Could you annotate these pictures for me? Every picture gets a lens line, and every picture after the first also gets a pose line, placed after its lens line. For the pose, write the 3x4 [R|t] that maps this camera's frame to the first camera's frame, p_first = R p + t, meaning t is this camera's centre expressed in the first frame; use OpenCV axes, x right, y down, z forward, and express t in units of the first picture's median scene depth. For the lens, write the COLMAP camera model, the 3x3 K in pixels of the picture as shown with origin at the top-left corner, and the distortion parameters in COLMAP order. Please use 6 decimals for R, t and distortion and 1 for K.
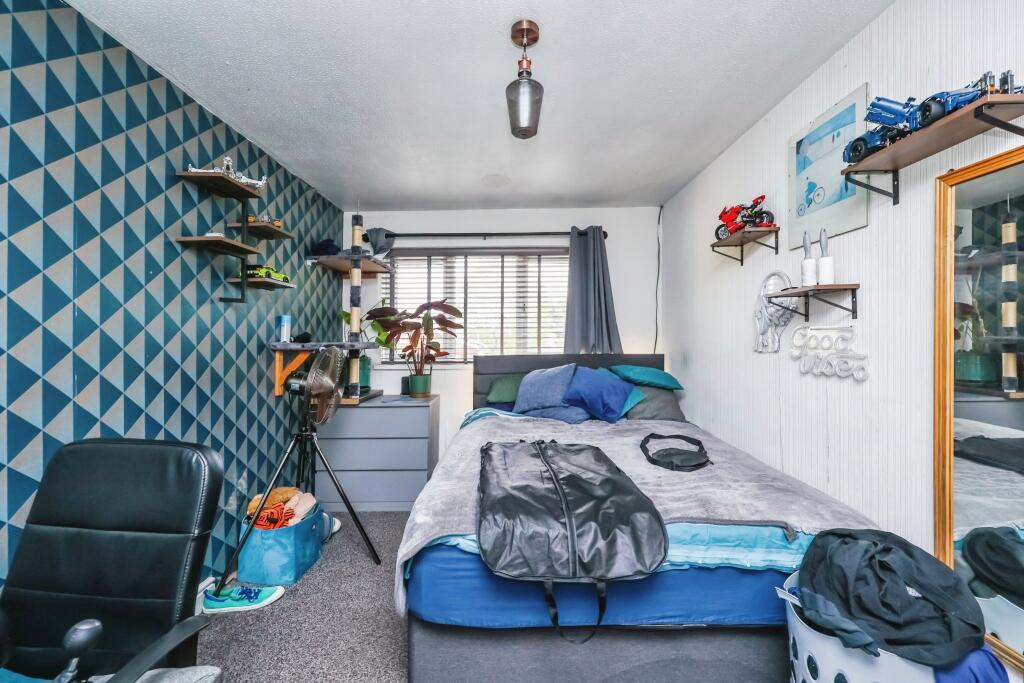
lens RADIAL K [[412.6, 0, 518.5], [0, 412.6, 326.4], [0, 0, 1]] dist [-0.003664, 0.000054]
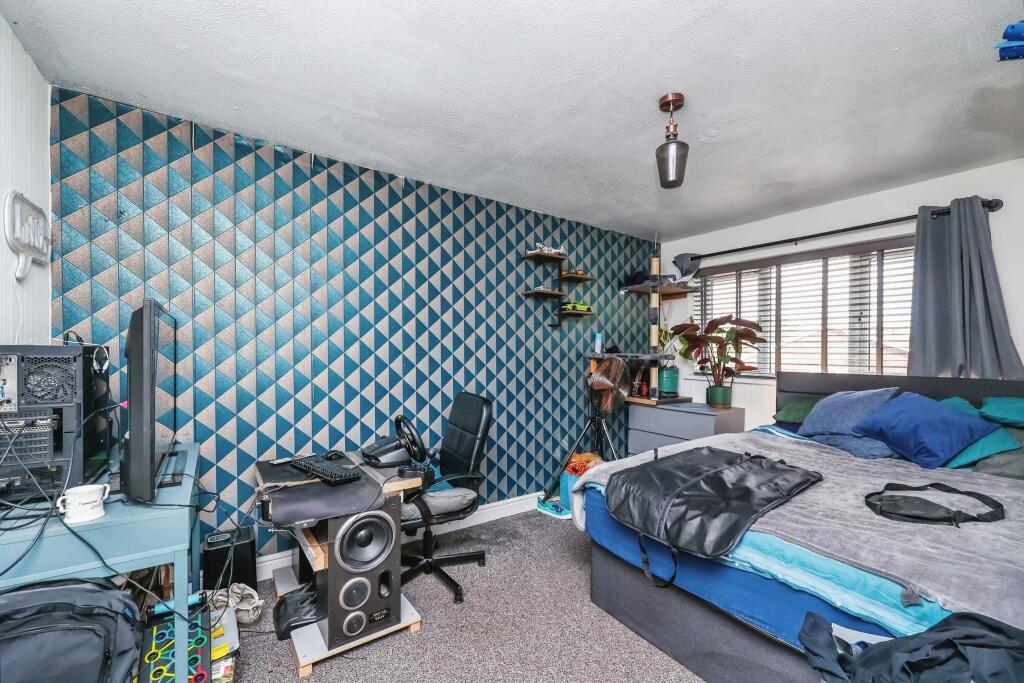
lens RADIAL K [[412.6, 0, 512.9], [0, 412.6, 343.4], [0, 0, 1]] dist [-0.003664, 0.000054]
pose [[0.584986, 0.002077, -0.811041, 0.383231], [0.007003, 0.999947, 0.007612, -0.005818], [0.811013, -0.010133, 0.584940, -0.052313]]
